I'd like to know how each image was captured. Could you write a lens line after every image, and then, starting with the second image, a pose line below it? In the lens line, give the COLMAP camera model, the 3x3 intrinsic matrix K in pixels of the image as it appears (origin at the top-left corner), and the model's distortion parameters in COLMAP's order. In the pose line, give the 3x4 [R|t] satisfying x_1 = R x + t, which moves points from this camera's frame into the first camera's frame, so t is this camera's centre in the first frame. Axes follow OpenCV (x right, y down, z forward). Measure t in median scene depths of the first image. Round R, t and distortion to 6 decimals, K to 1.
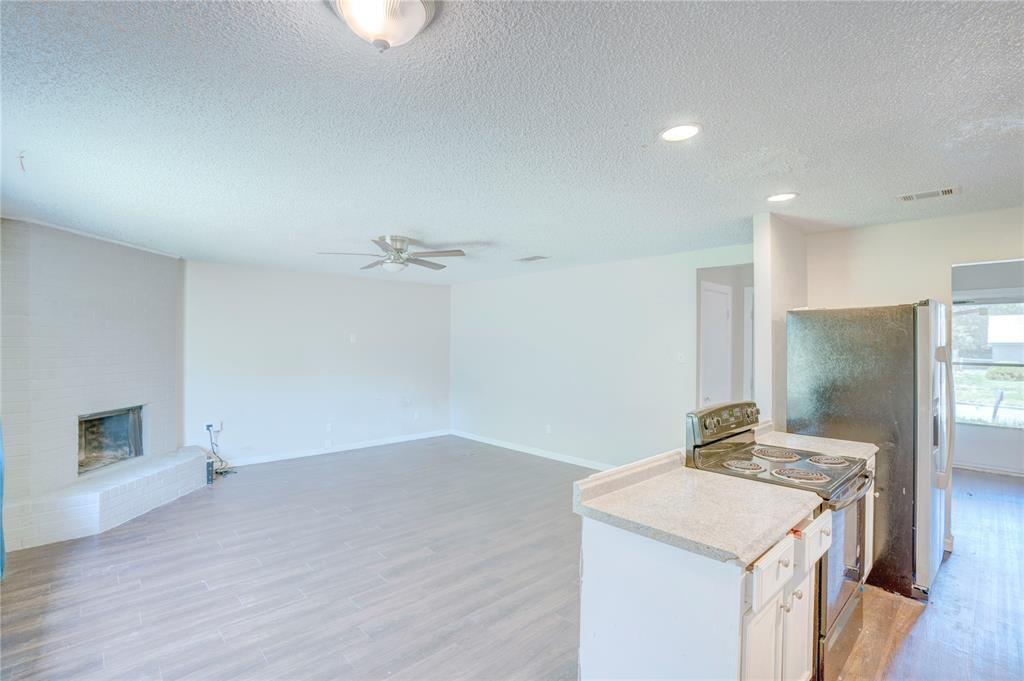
lens RADIAL K [[471.5, 0, 512.0], [0, 471.5, 340.5], [0, 0, 1]] dist [-0.047947, 0.000314]
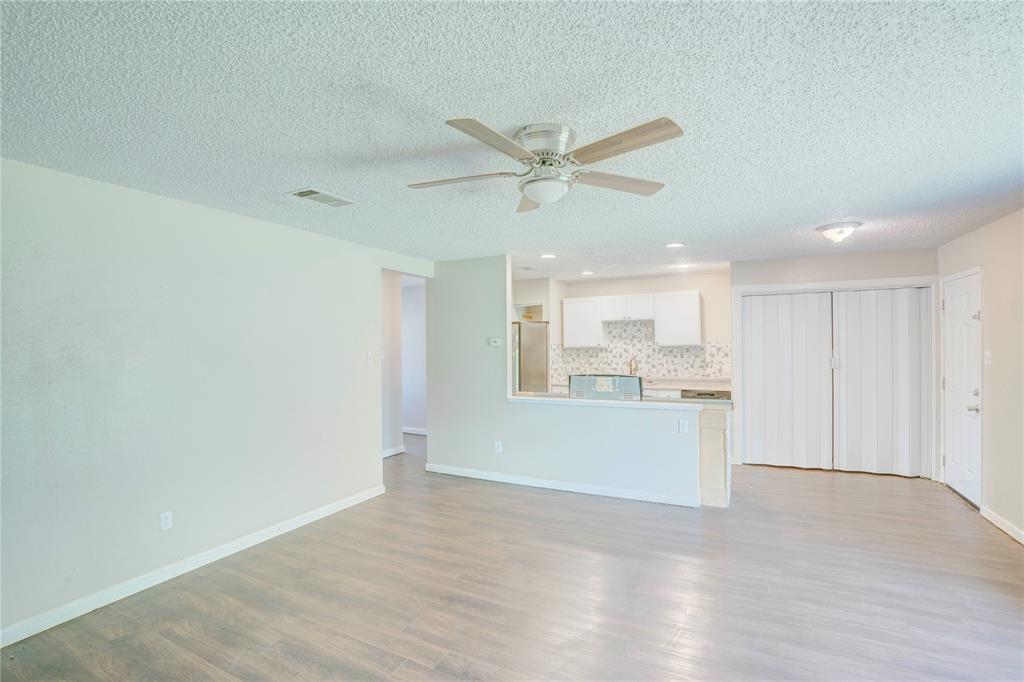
lens RADIAL K [[471.5, 0, 512.0], [0, 471.5, 341.0], [0, 0, 1]] dist [-0.047947, 0.000314]
pose [[-0.350441, 0.008684, 0.936544, -1.152136], [0.004395, 0.999961, -0.007628, 0.023181], [-0.936574, 0.001443, -0.350466, 1.978765]]
